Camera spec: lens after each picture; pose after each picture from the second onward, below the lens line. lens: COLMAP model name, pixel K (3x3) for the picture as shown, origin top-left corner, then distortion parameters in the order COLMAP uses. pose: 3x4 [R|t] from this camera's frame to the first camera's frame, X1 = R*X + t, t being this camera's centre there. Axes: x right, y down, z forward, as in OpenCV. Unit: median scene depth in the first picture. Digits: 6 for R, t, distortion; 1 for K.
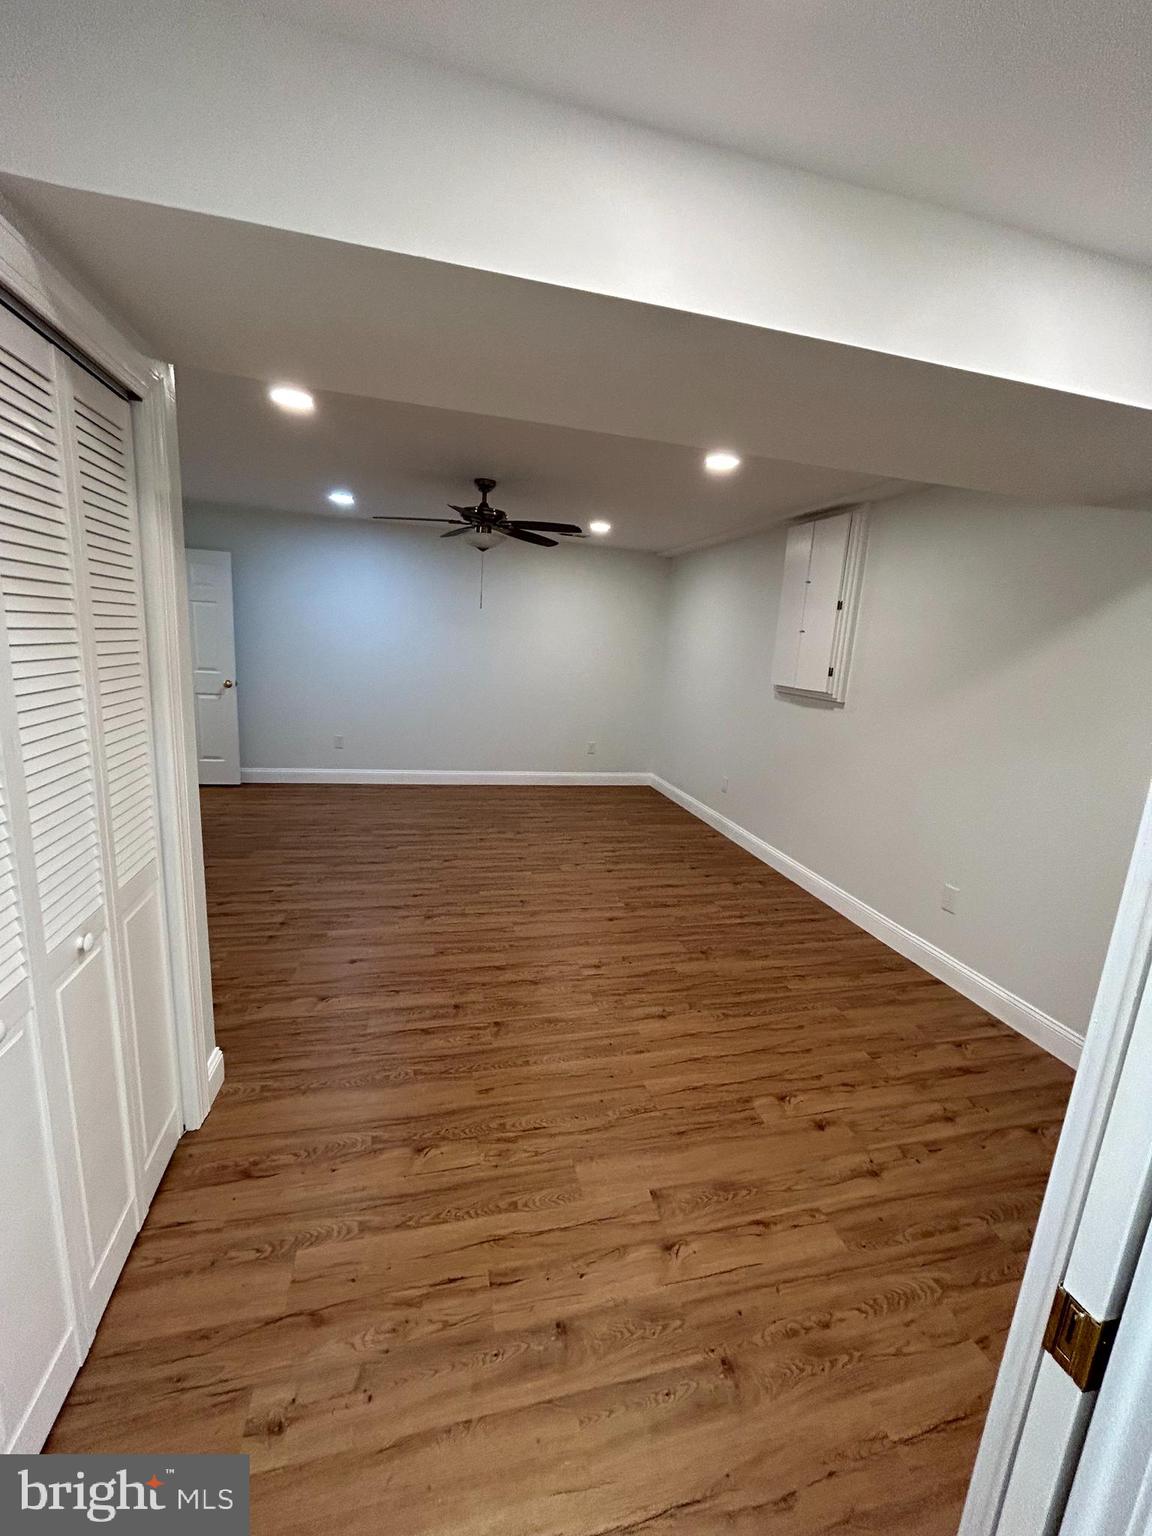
lens RADIAL K [[622.9, 0, 575.0], [0, 622.9, 769.0], [0, 0, 1]] dist [-0.000545, 0.001177]
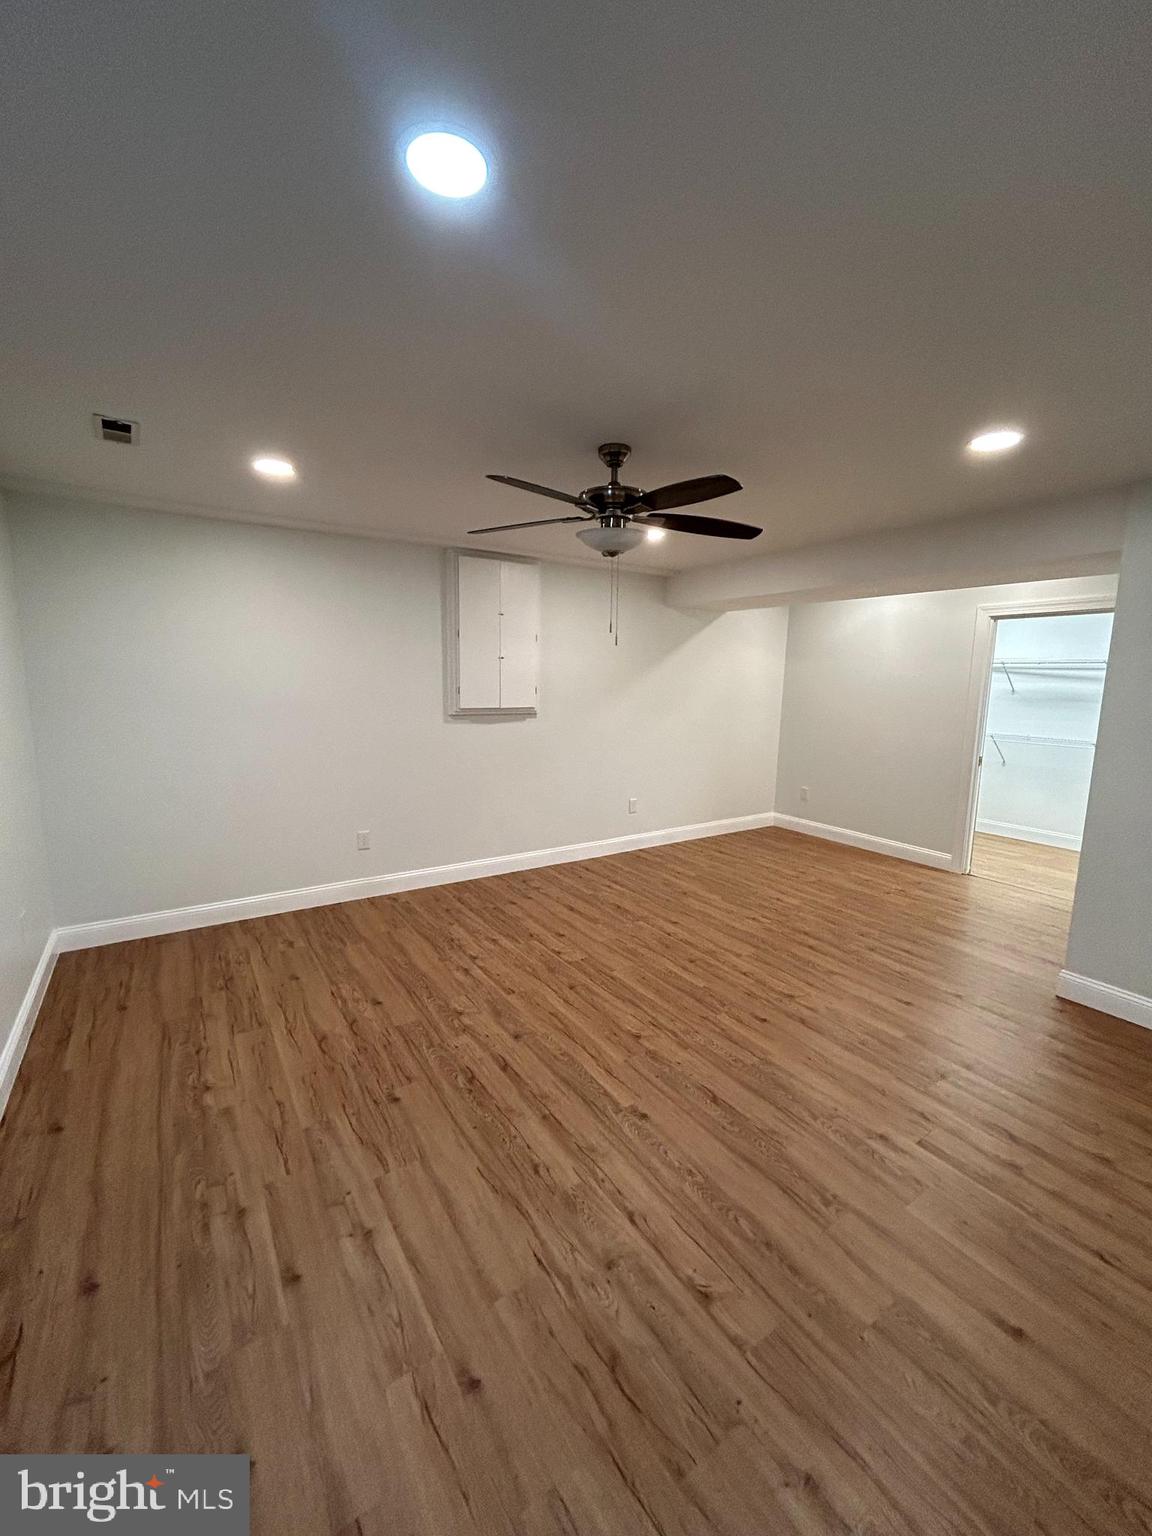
lens RADIAL K [[622.9, 0, 576.9], [0, 622.9, 769.0], [0, 0, 1]] dist [-0.000545, 0.001177]
pose [[-0.328575, -0.211559, 0.920479, -0.801424], [0.158930, 0.948308, 0.274687, -0.335899], [-0.931010, 0.236547, -0.277968, 1.304888]]
